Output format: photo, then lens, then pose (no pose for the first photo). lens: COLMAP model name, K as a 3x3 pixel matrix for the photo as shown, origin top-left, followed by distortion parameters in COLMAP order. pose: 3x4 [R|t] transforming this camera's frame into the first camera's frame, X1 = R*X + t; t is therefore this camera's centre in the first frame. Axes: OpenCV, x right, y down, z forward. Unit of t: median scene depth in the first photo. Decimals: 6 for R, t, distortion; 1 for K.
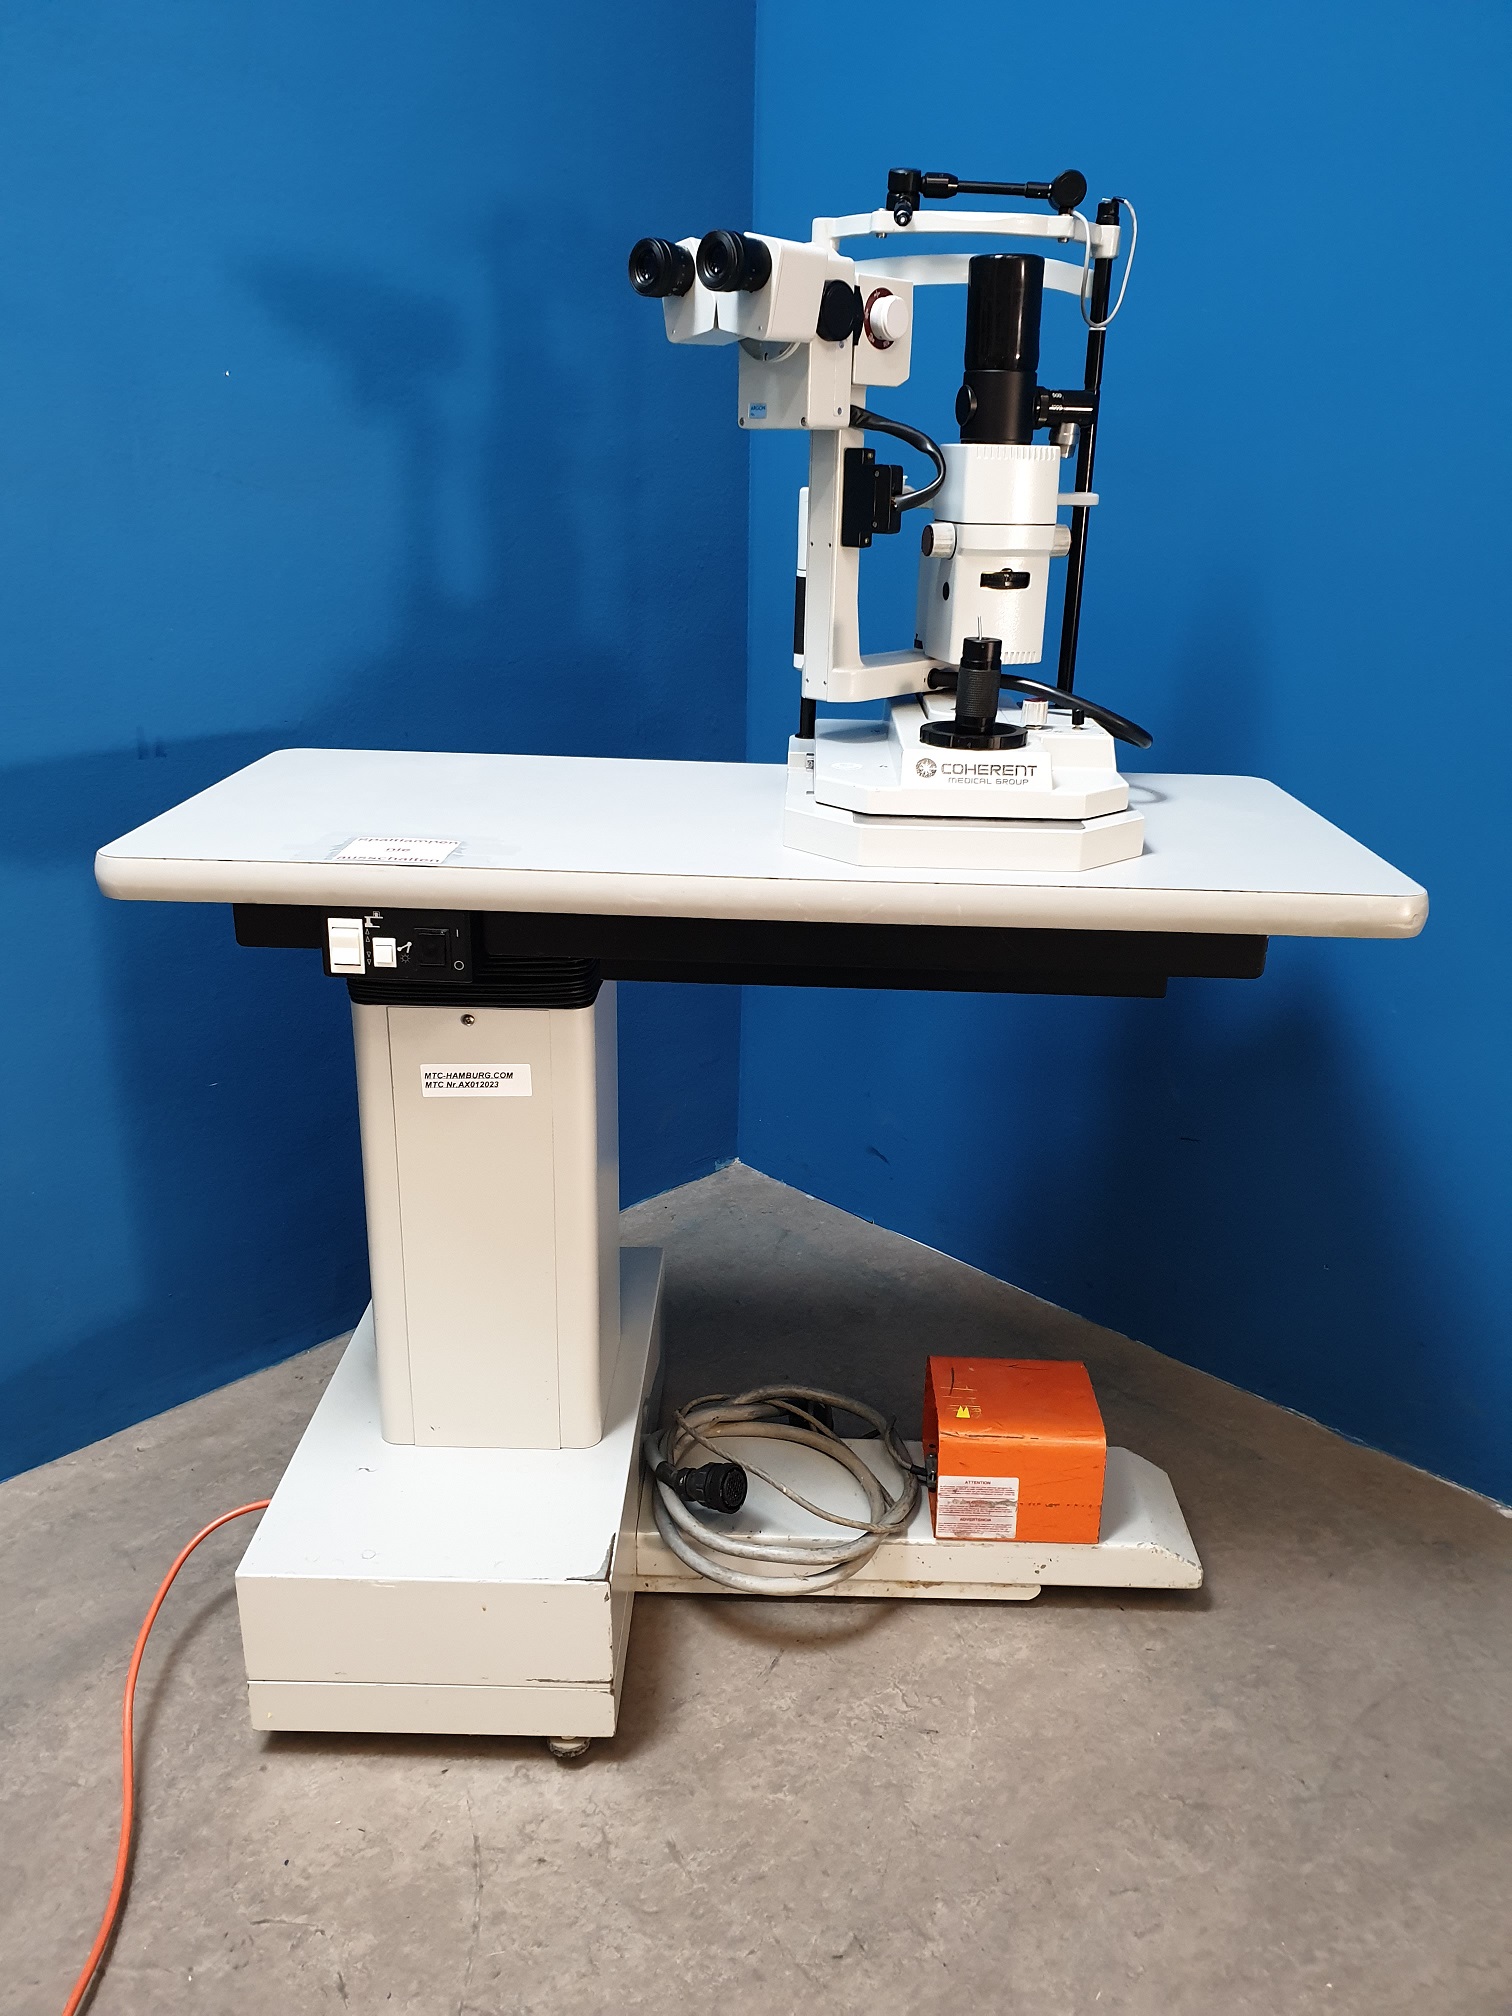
lens RADIAL K [[1543.7, 0, 756.0], [0, 1543.7, 1008.0], [0, 0, 1]] dist [0.032476, -0.098994]
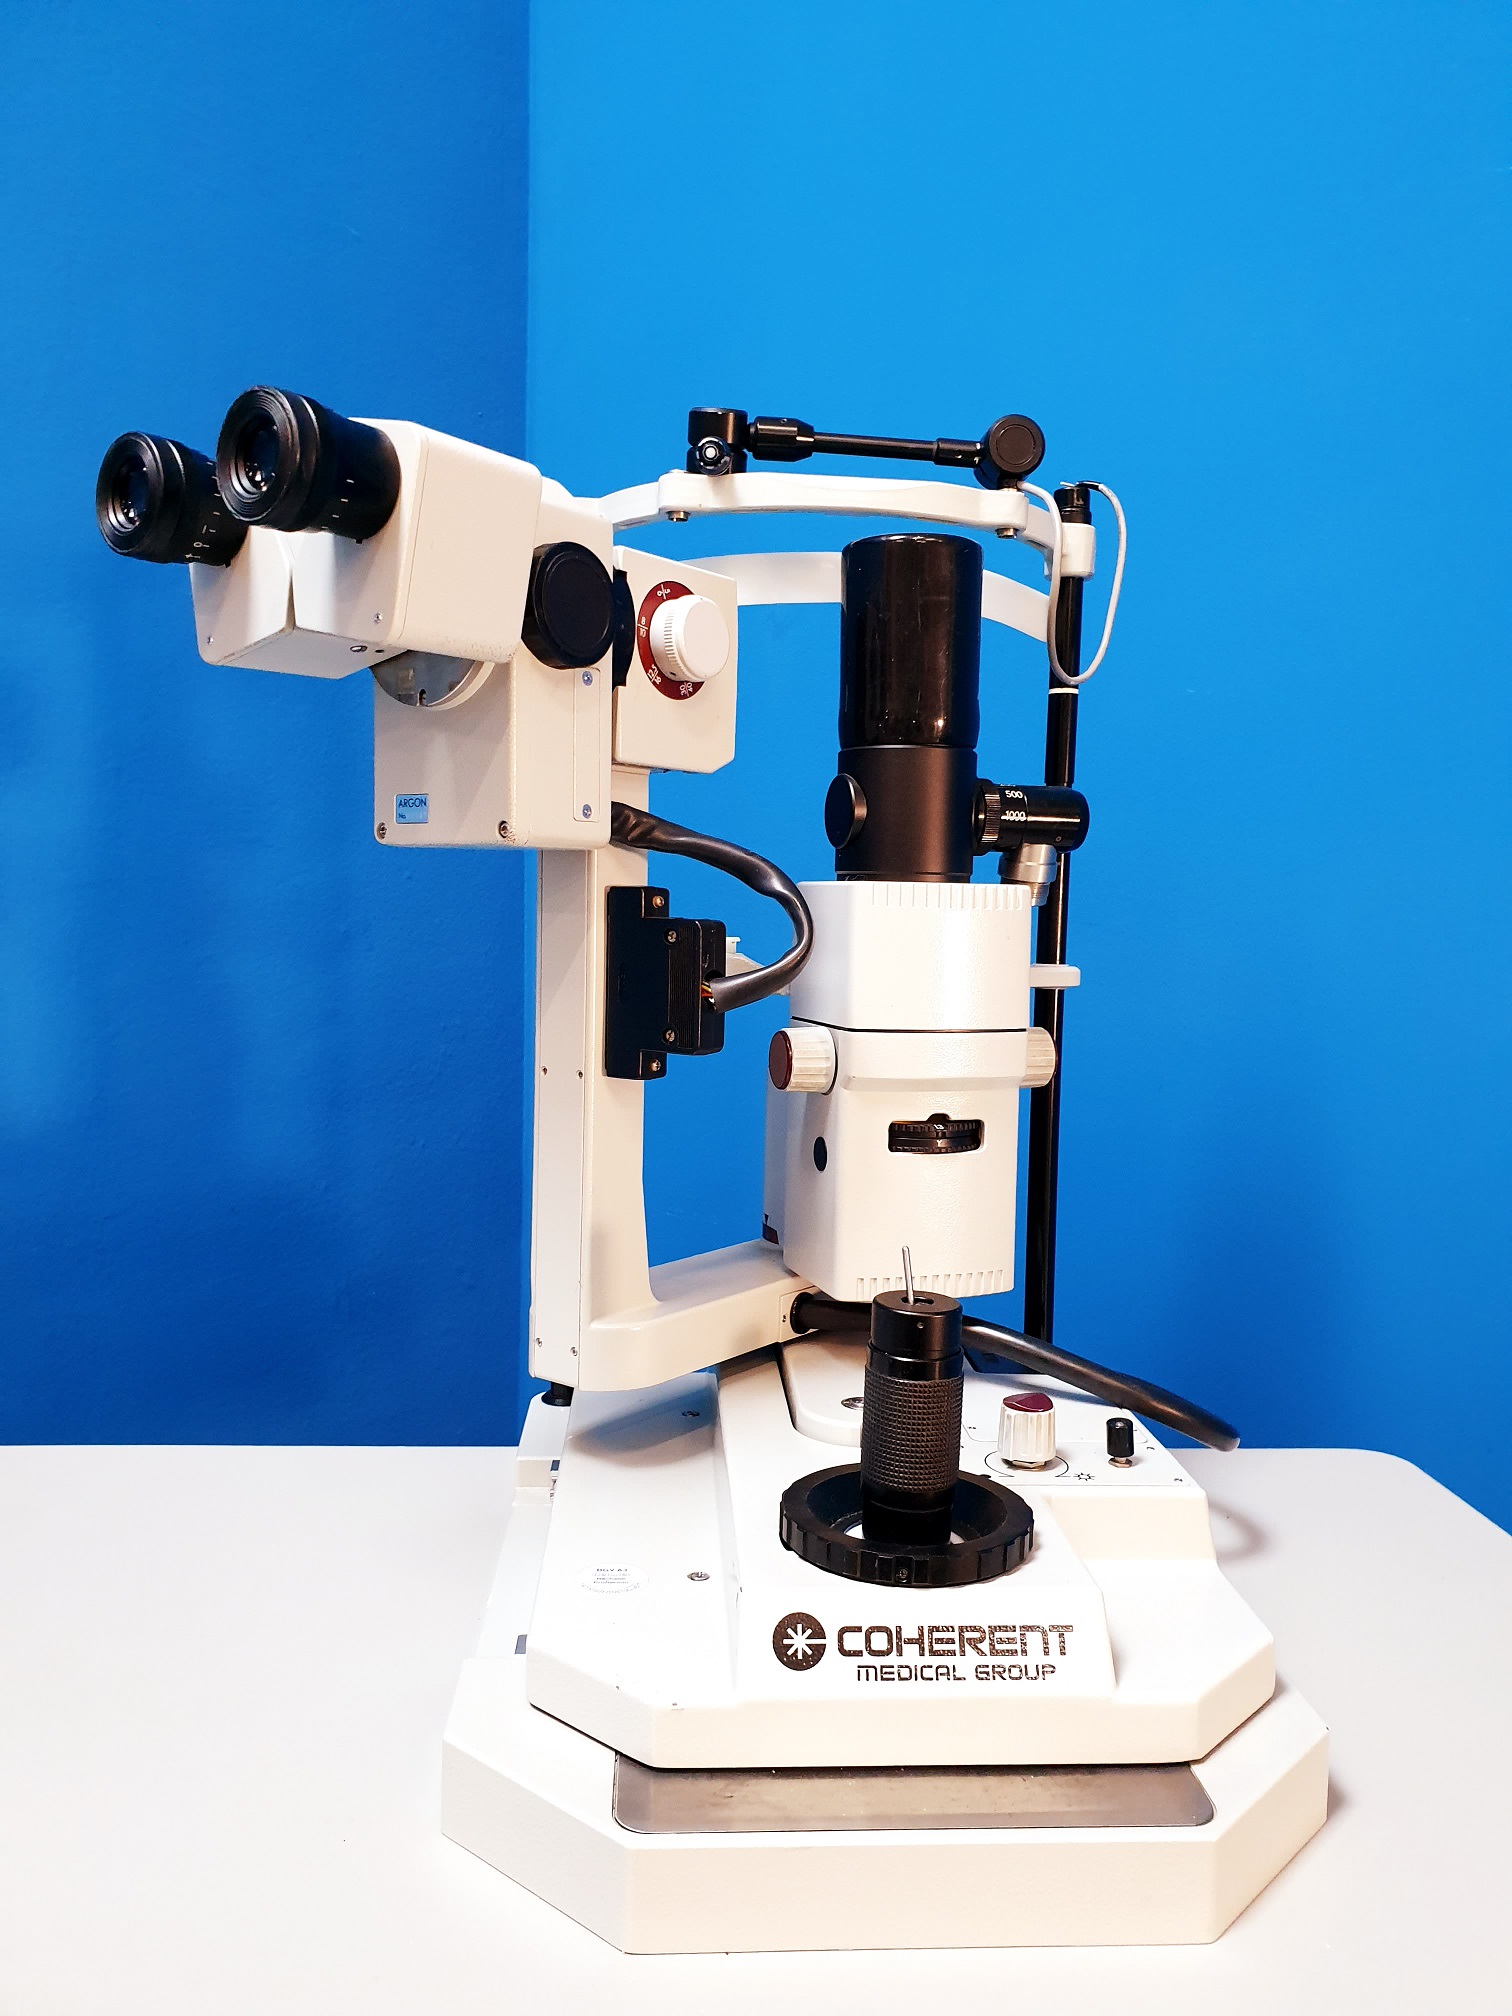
lens RADIAL K [[1543.7, 0, 756.0], [0, 1543.7, 1008.0], [0, 0, 1]] dist [0.032476, -0.098994]
pose [[0.995482, -0.003393, 0.094885, 0.056678], [0.029149, 0.962022, -0.271410, -0.186680], [-0.090361, 0.272949, 0.957775, 0.527272]]
